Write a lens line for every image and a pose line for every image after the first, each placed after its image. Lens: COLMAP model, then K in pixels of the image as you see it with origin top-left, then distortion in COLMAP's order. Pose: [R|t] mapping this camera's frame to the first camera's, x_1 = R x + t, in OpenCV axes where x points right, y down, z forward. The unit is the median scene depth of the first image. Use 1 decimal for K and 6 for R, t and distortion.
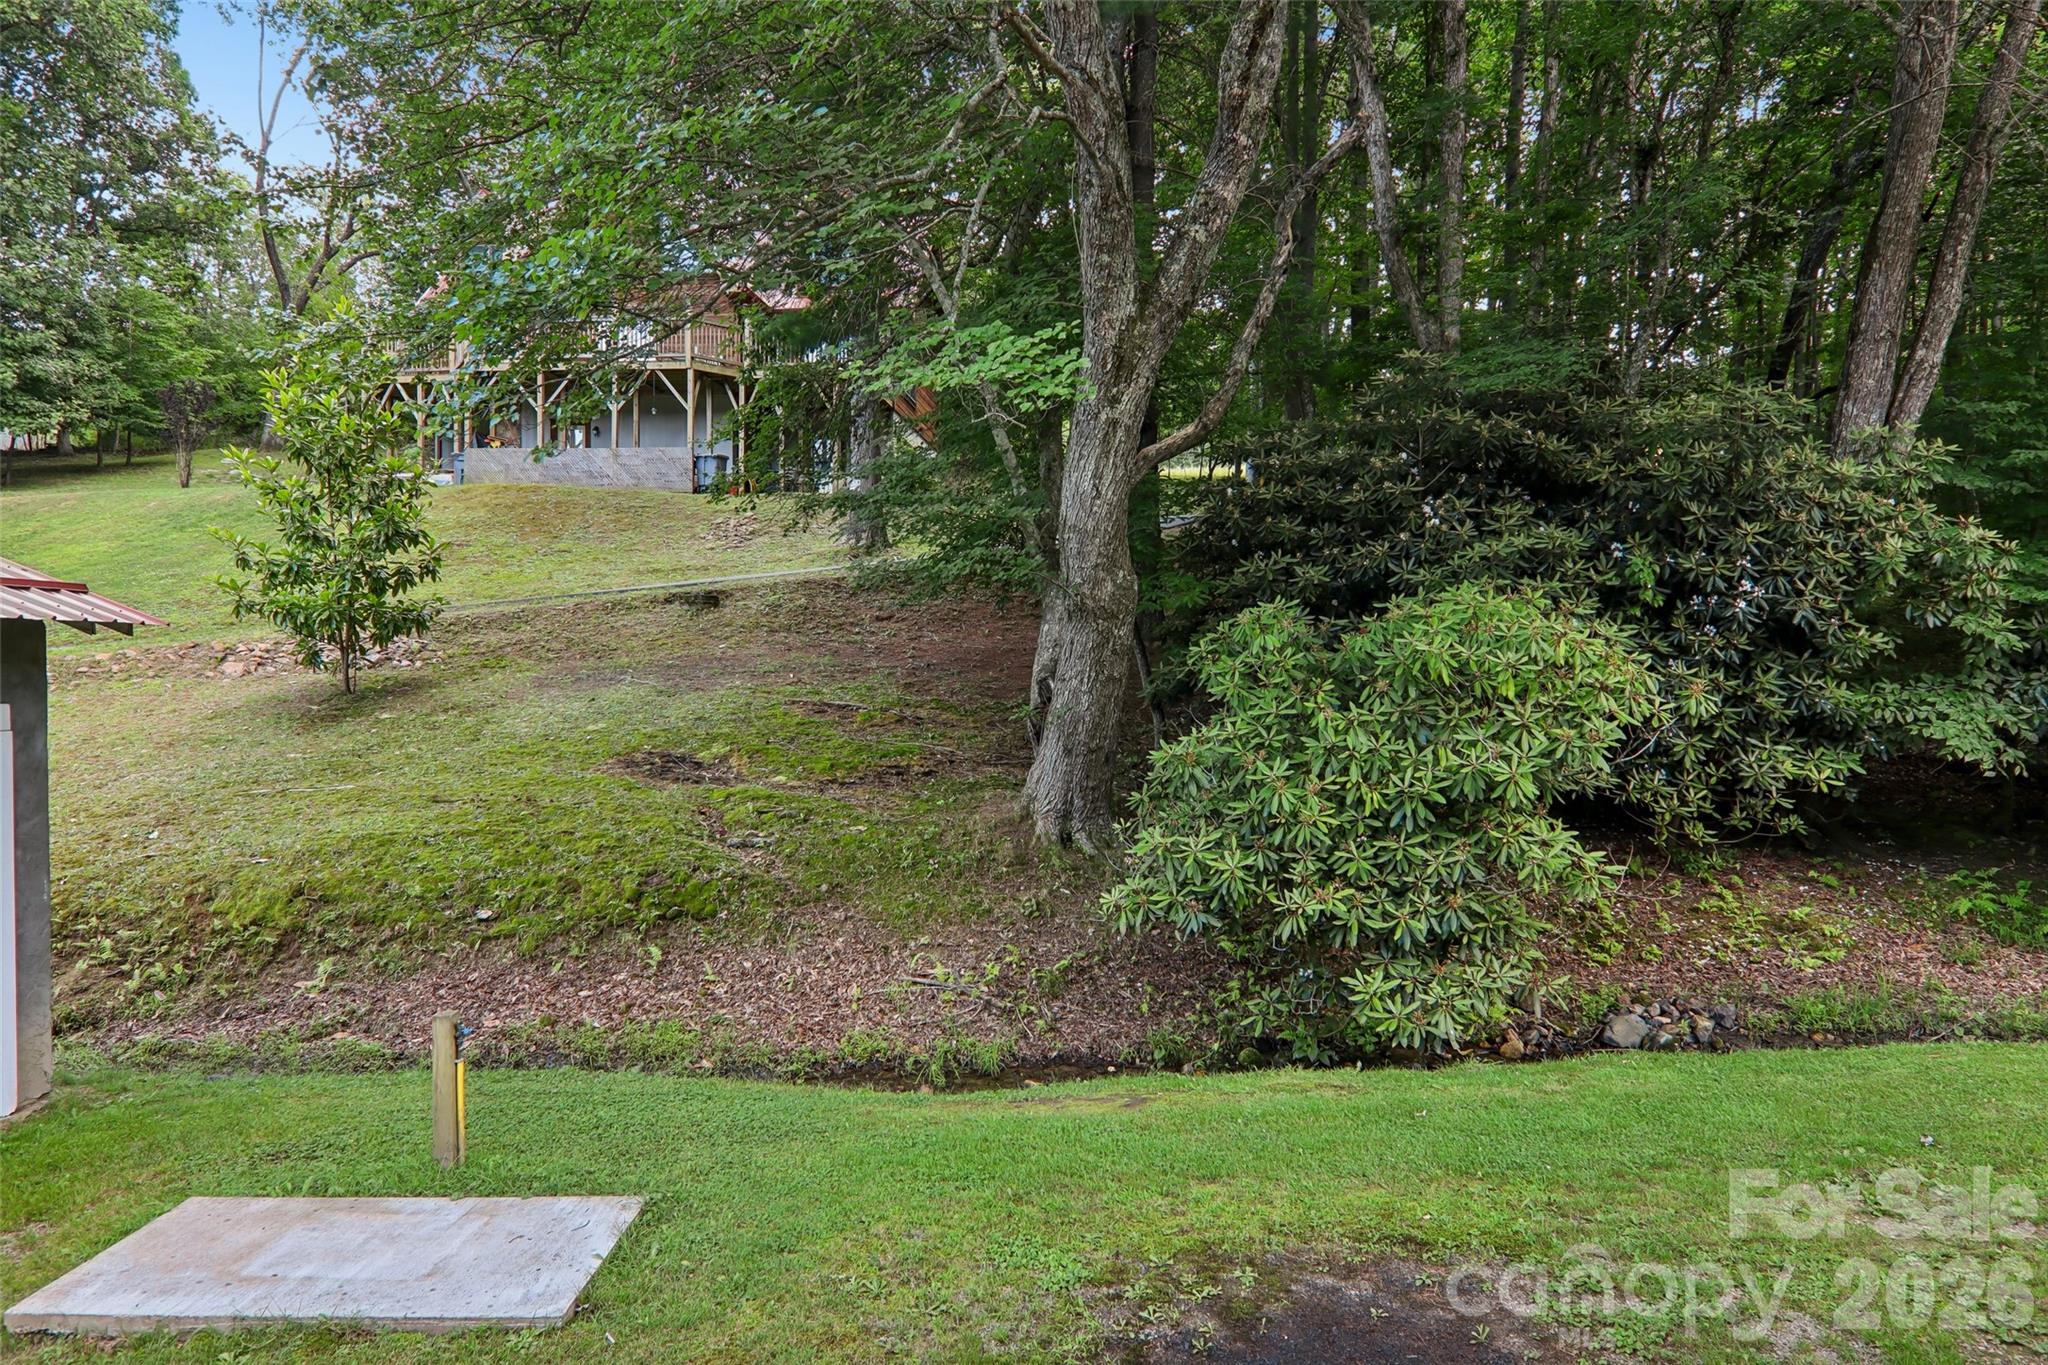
lens RADIAL K [[1230.1, 0, 1034.1], [0, 1230.1, 706.3], [0, 0, 1]] dist [-0.002999, -0.004397]
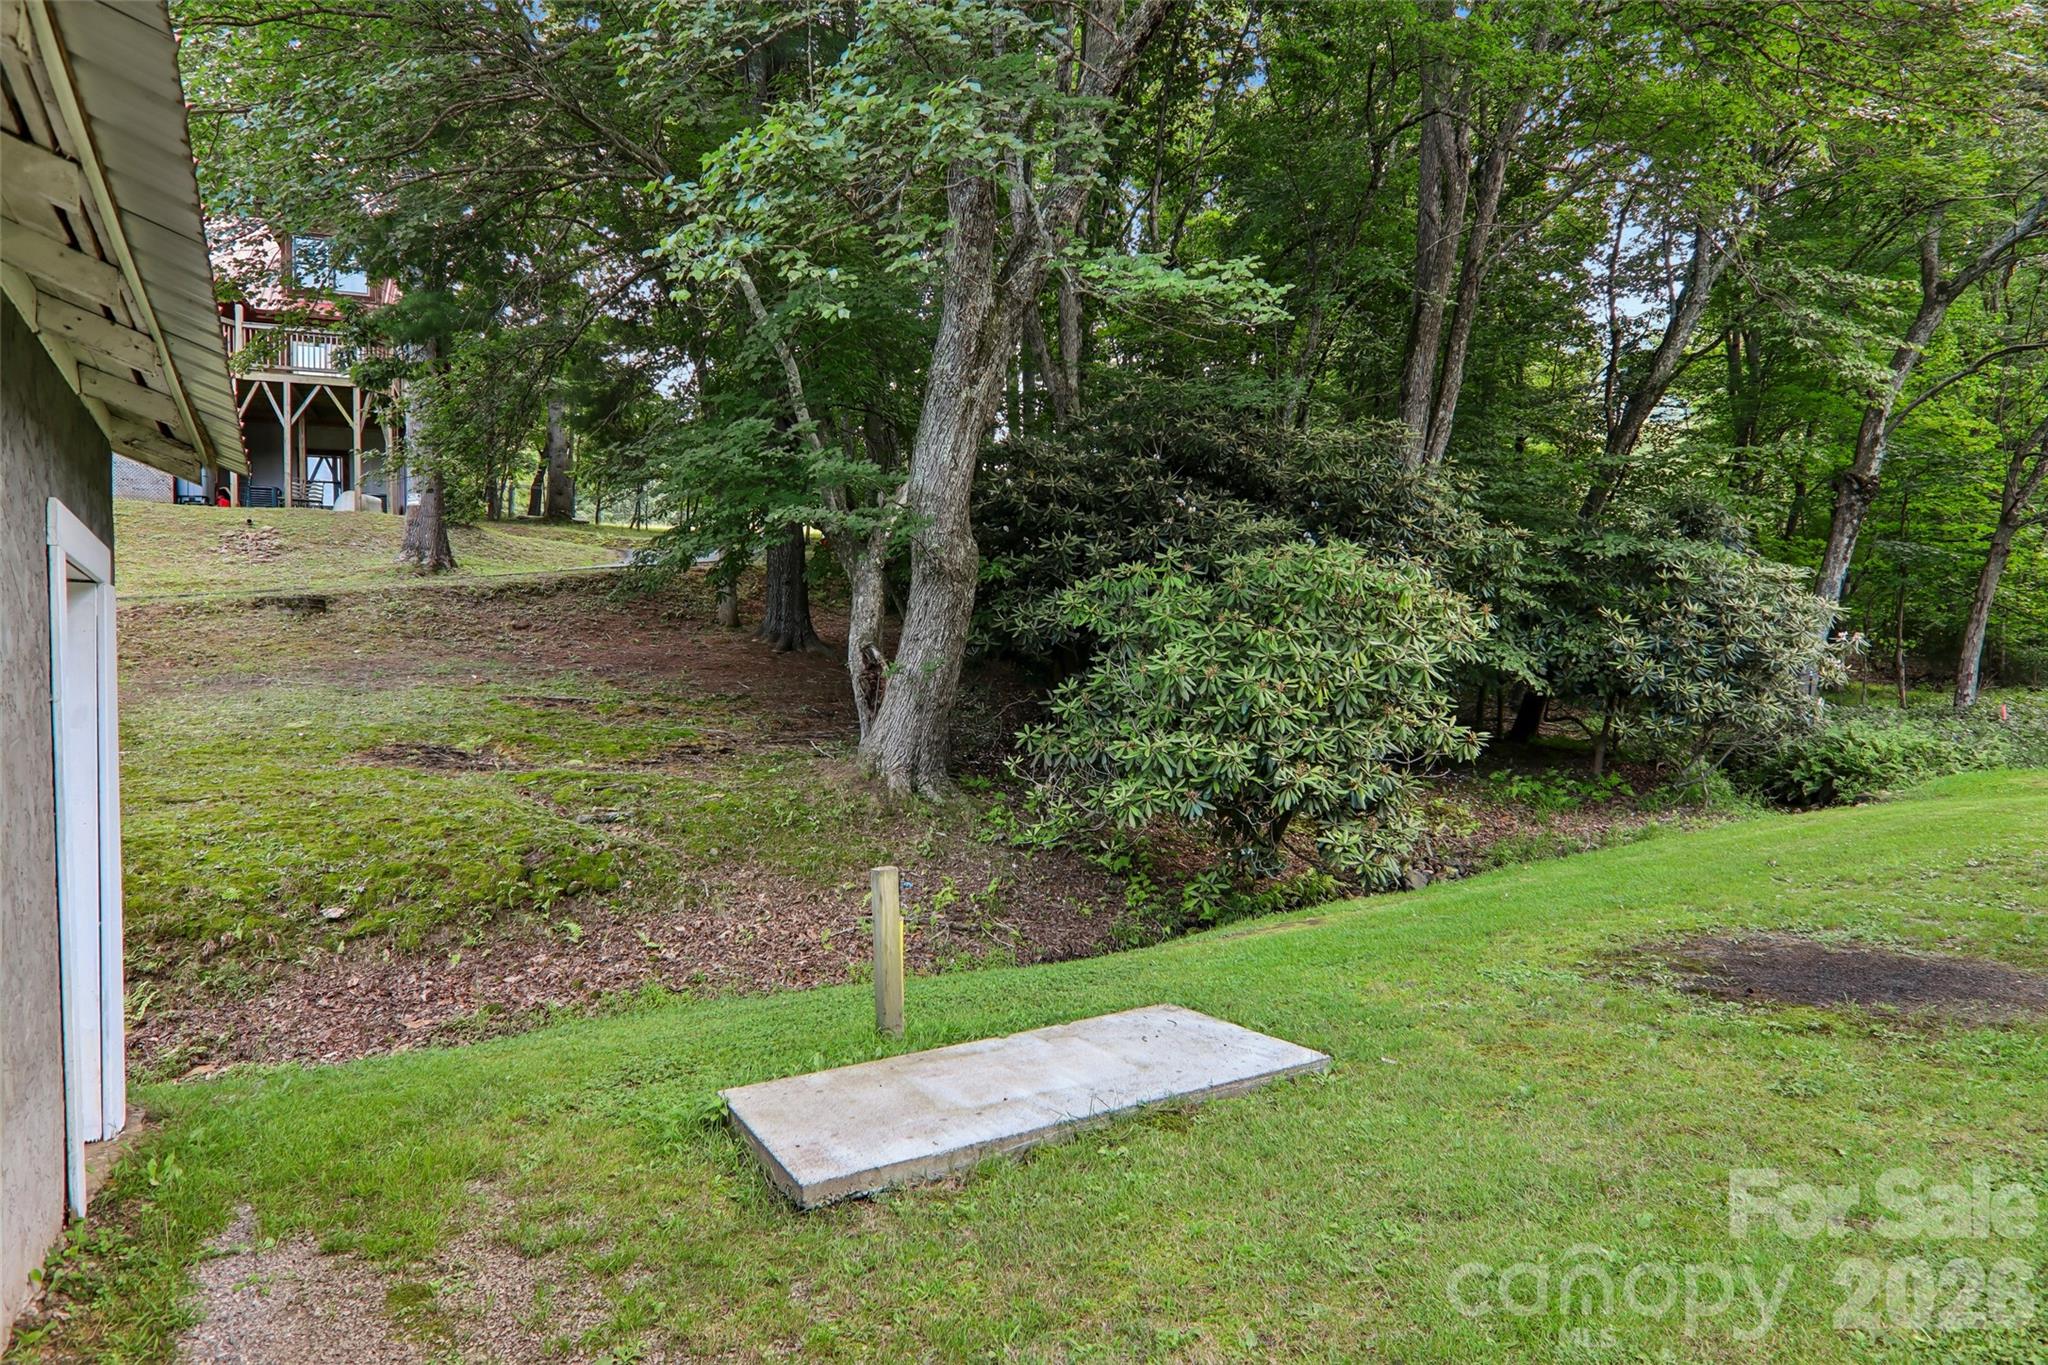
lens RADIAL K [[1132.7, 0, 1022.1], [0, 1132.7, 701.9], [0, 0, 1]] dist [-0.001762, -0.014065]
pose [[0.882913, -0.030699, 0.468532, -0.347250], [0.054252, 0.997847, -0.036853, 0.071462], [-0.466391, 0.057957, 0.882678, 0.089832]]
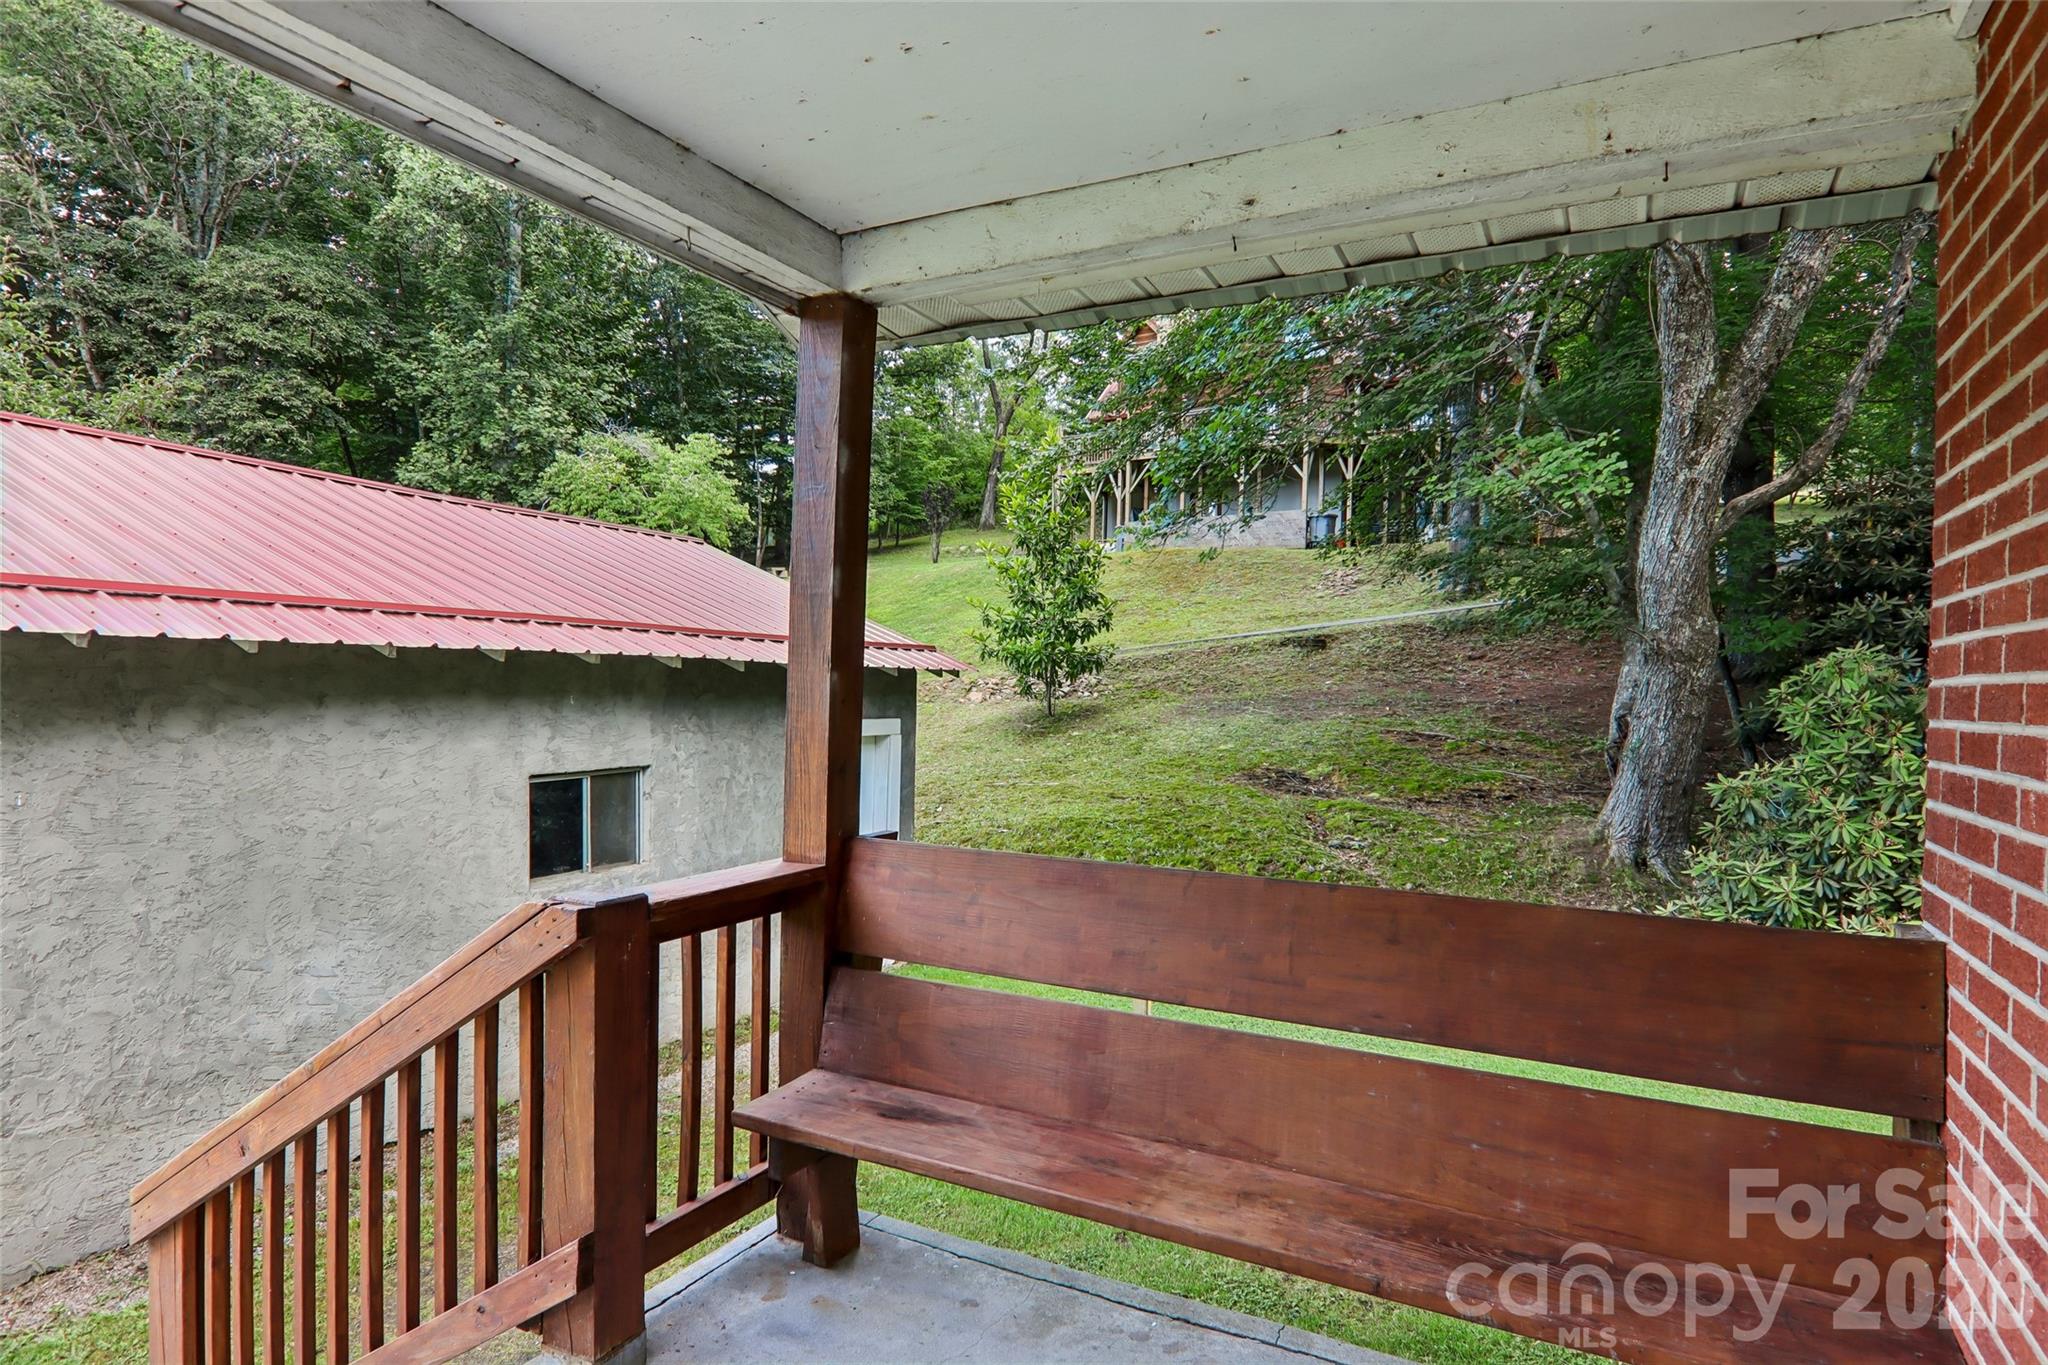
lens RADIAL K [[1132.7, 0, 1022.1], [0, 1132.7, 701.9], [0, 0, 1]] dist [-0.001762, -0.014065]
pose [[0.871637, 0.014252, -0.489944, 0.036883], [-0.028430, 0.999364, -0.021510, 0.002081], [0.489326, 0.032678, 0.871488, -0.143594]]
